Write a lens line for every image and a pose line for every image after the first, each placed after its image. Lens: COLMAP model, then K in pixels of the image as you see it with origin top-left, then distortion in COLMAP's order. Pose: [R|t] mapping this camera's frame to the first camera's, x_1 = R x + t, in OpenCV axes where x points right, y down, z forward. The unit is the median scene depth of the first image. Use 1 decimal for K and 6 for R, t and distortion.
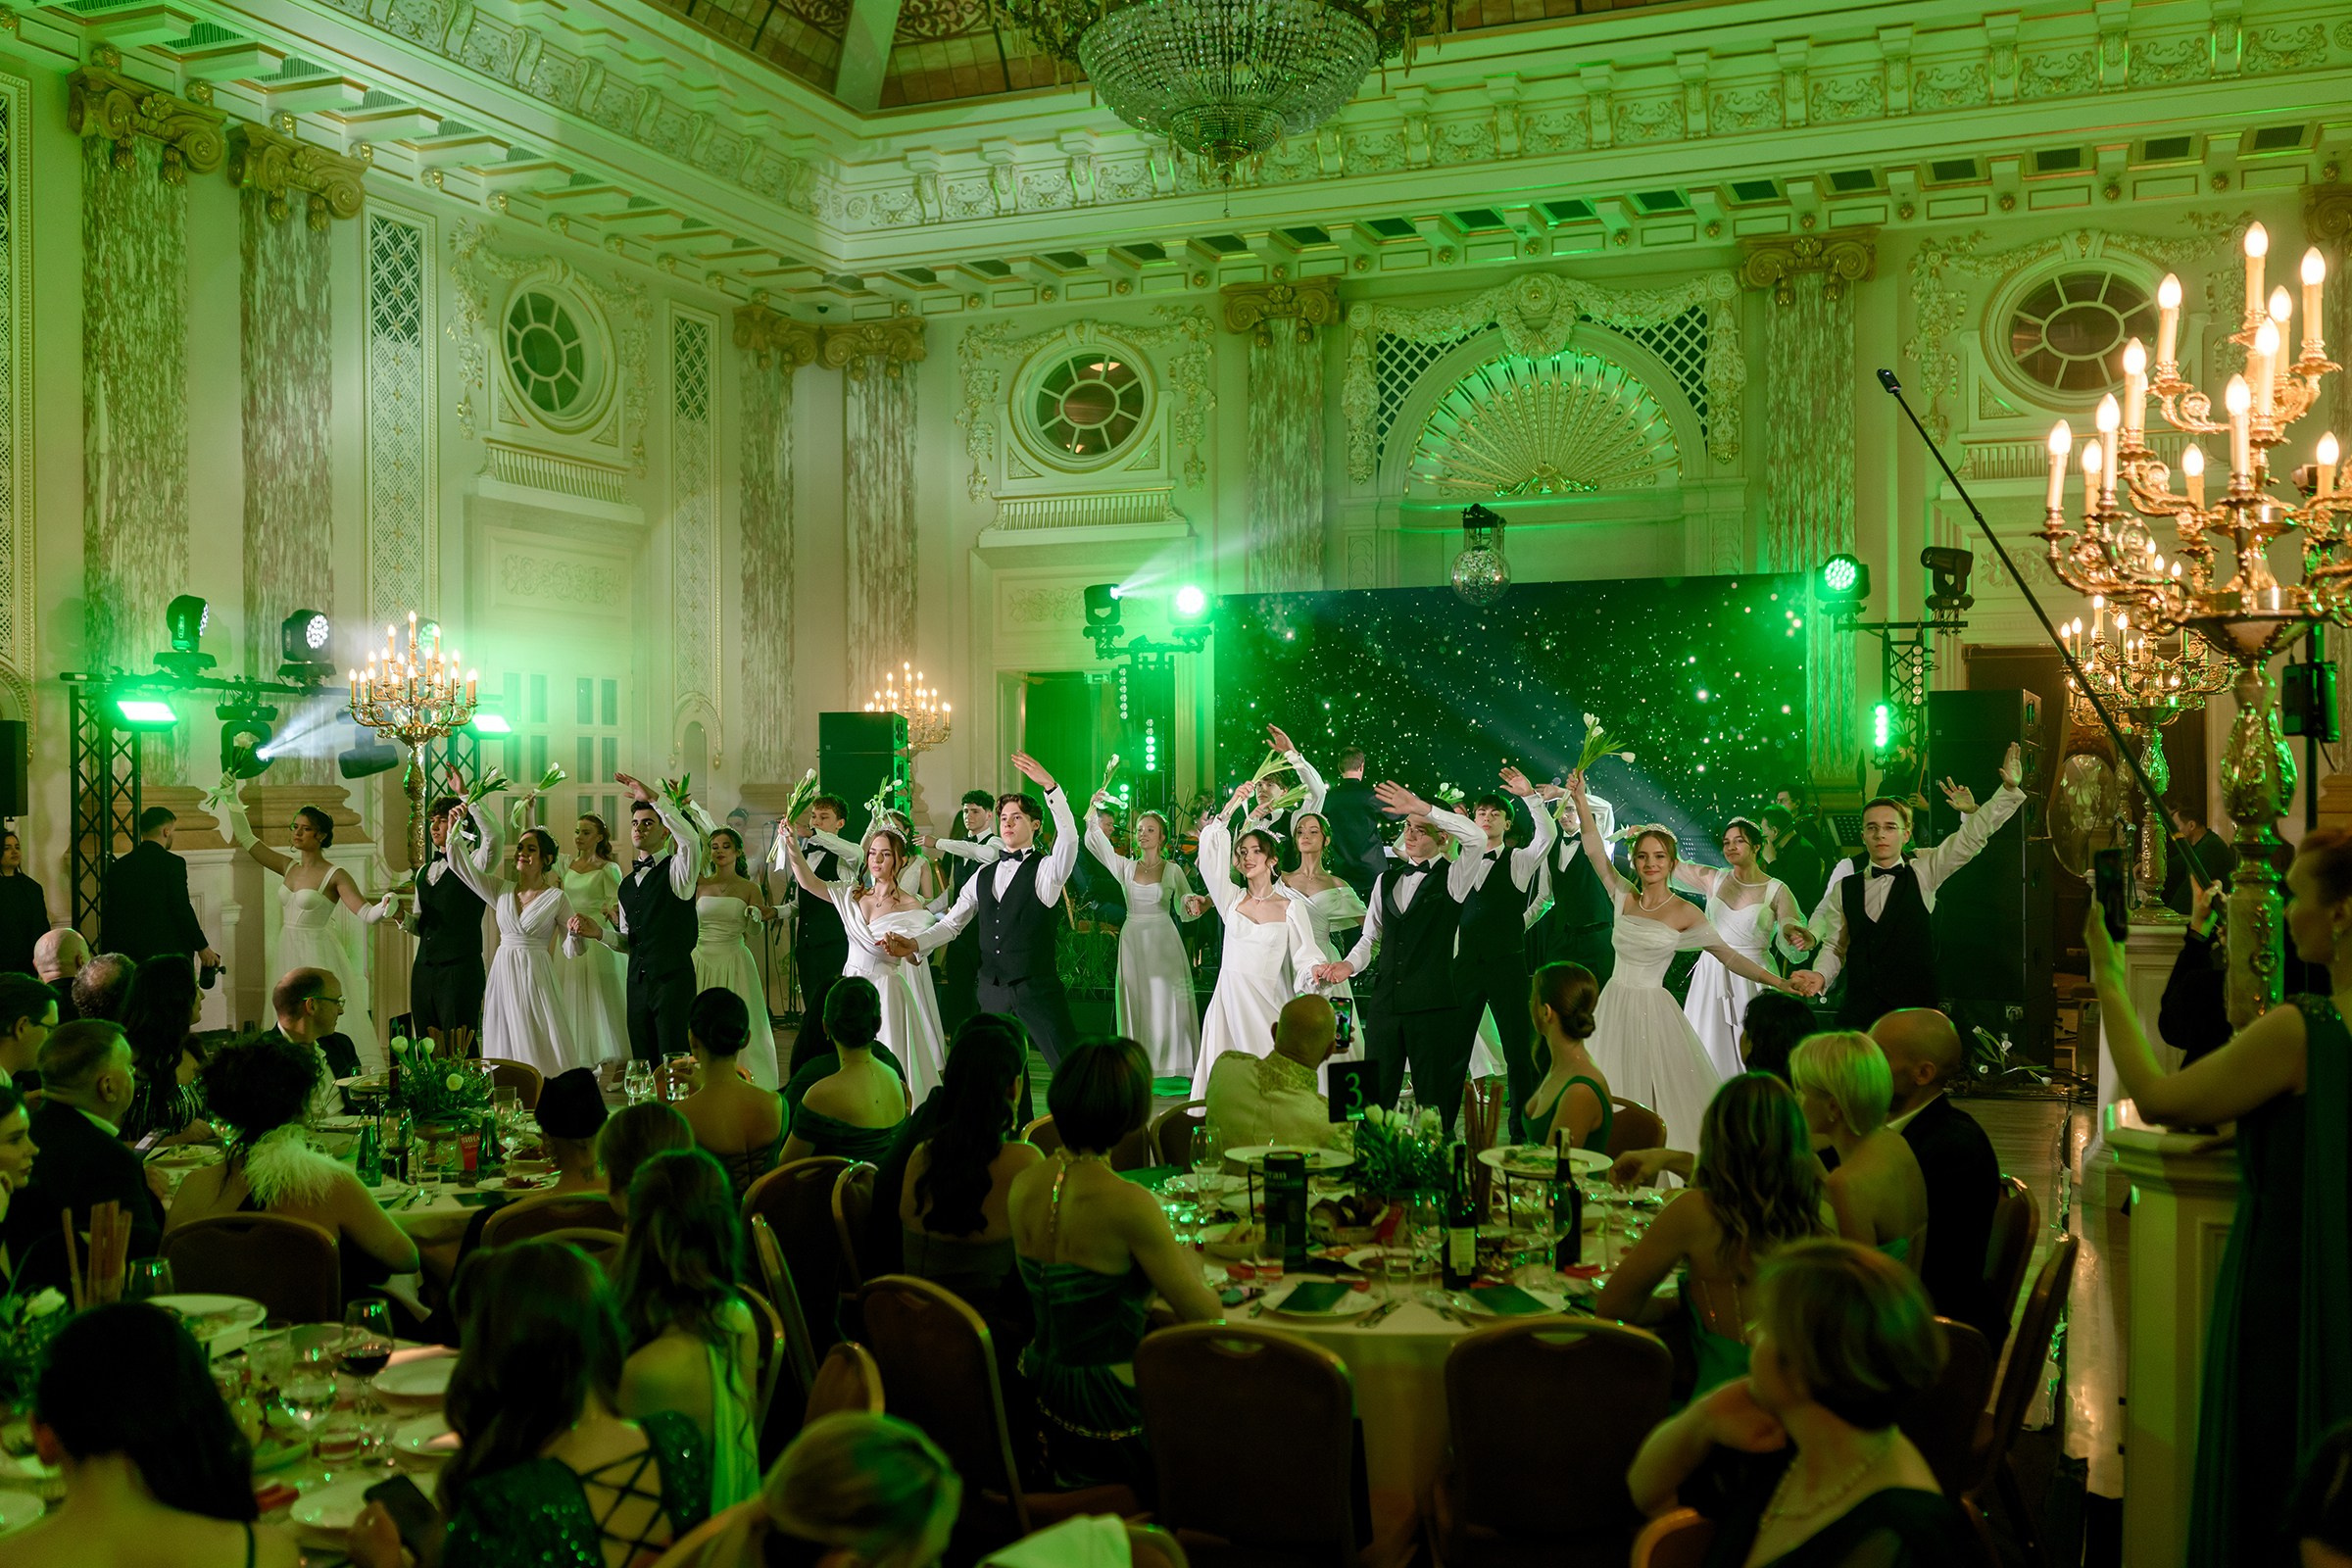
lens RADIAL K [[2212.8, 0, 1184.1], [0, 2212.8, 794.6], [0, 0, 1]] dist [-0.007791, 0.009304]
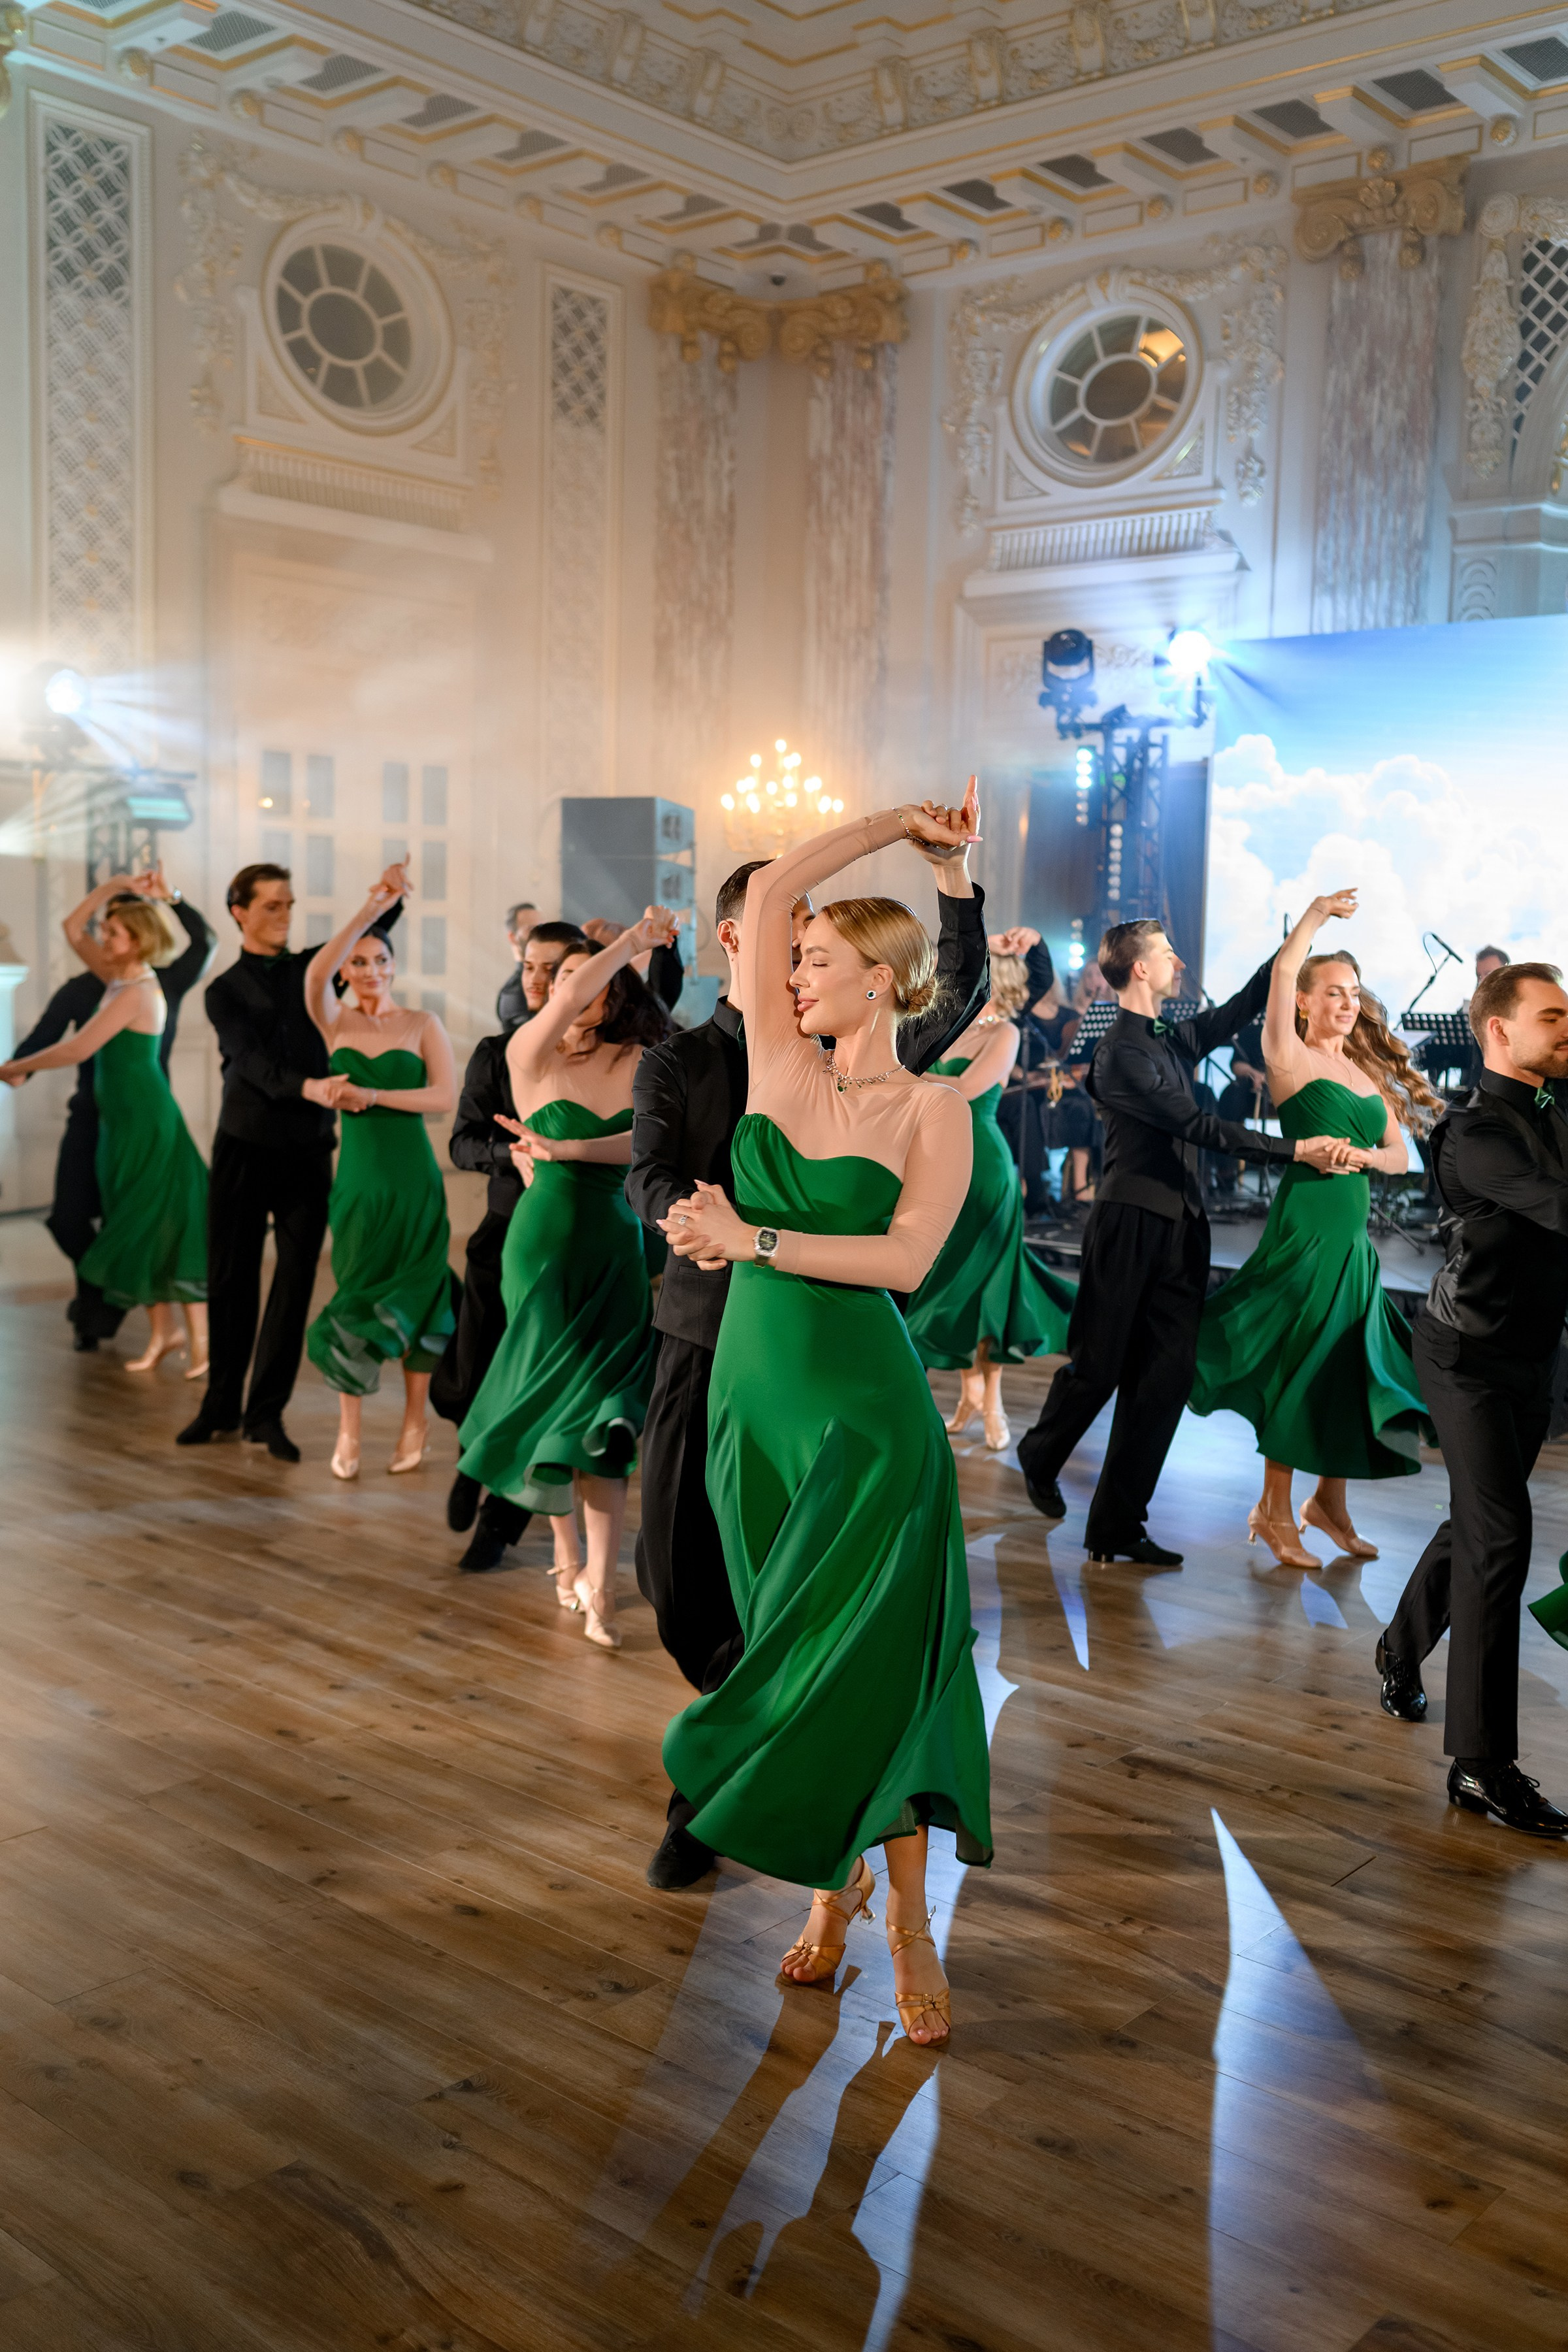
lens RADIAL K [[2215.6, 0, 777.4], [0, 2215.6, 1166.6], [0, 0, 1]] dist [-0.014661, 0.025668]
pose [[0.946308, 0.061949, -0.317275, 0.108222], [-0.030656, 0.994240, 0.102695, 0.003961], [0.321809, -0.087455, 0.942757, 0.301075]]
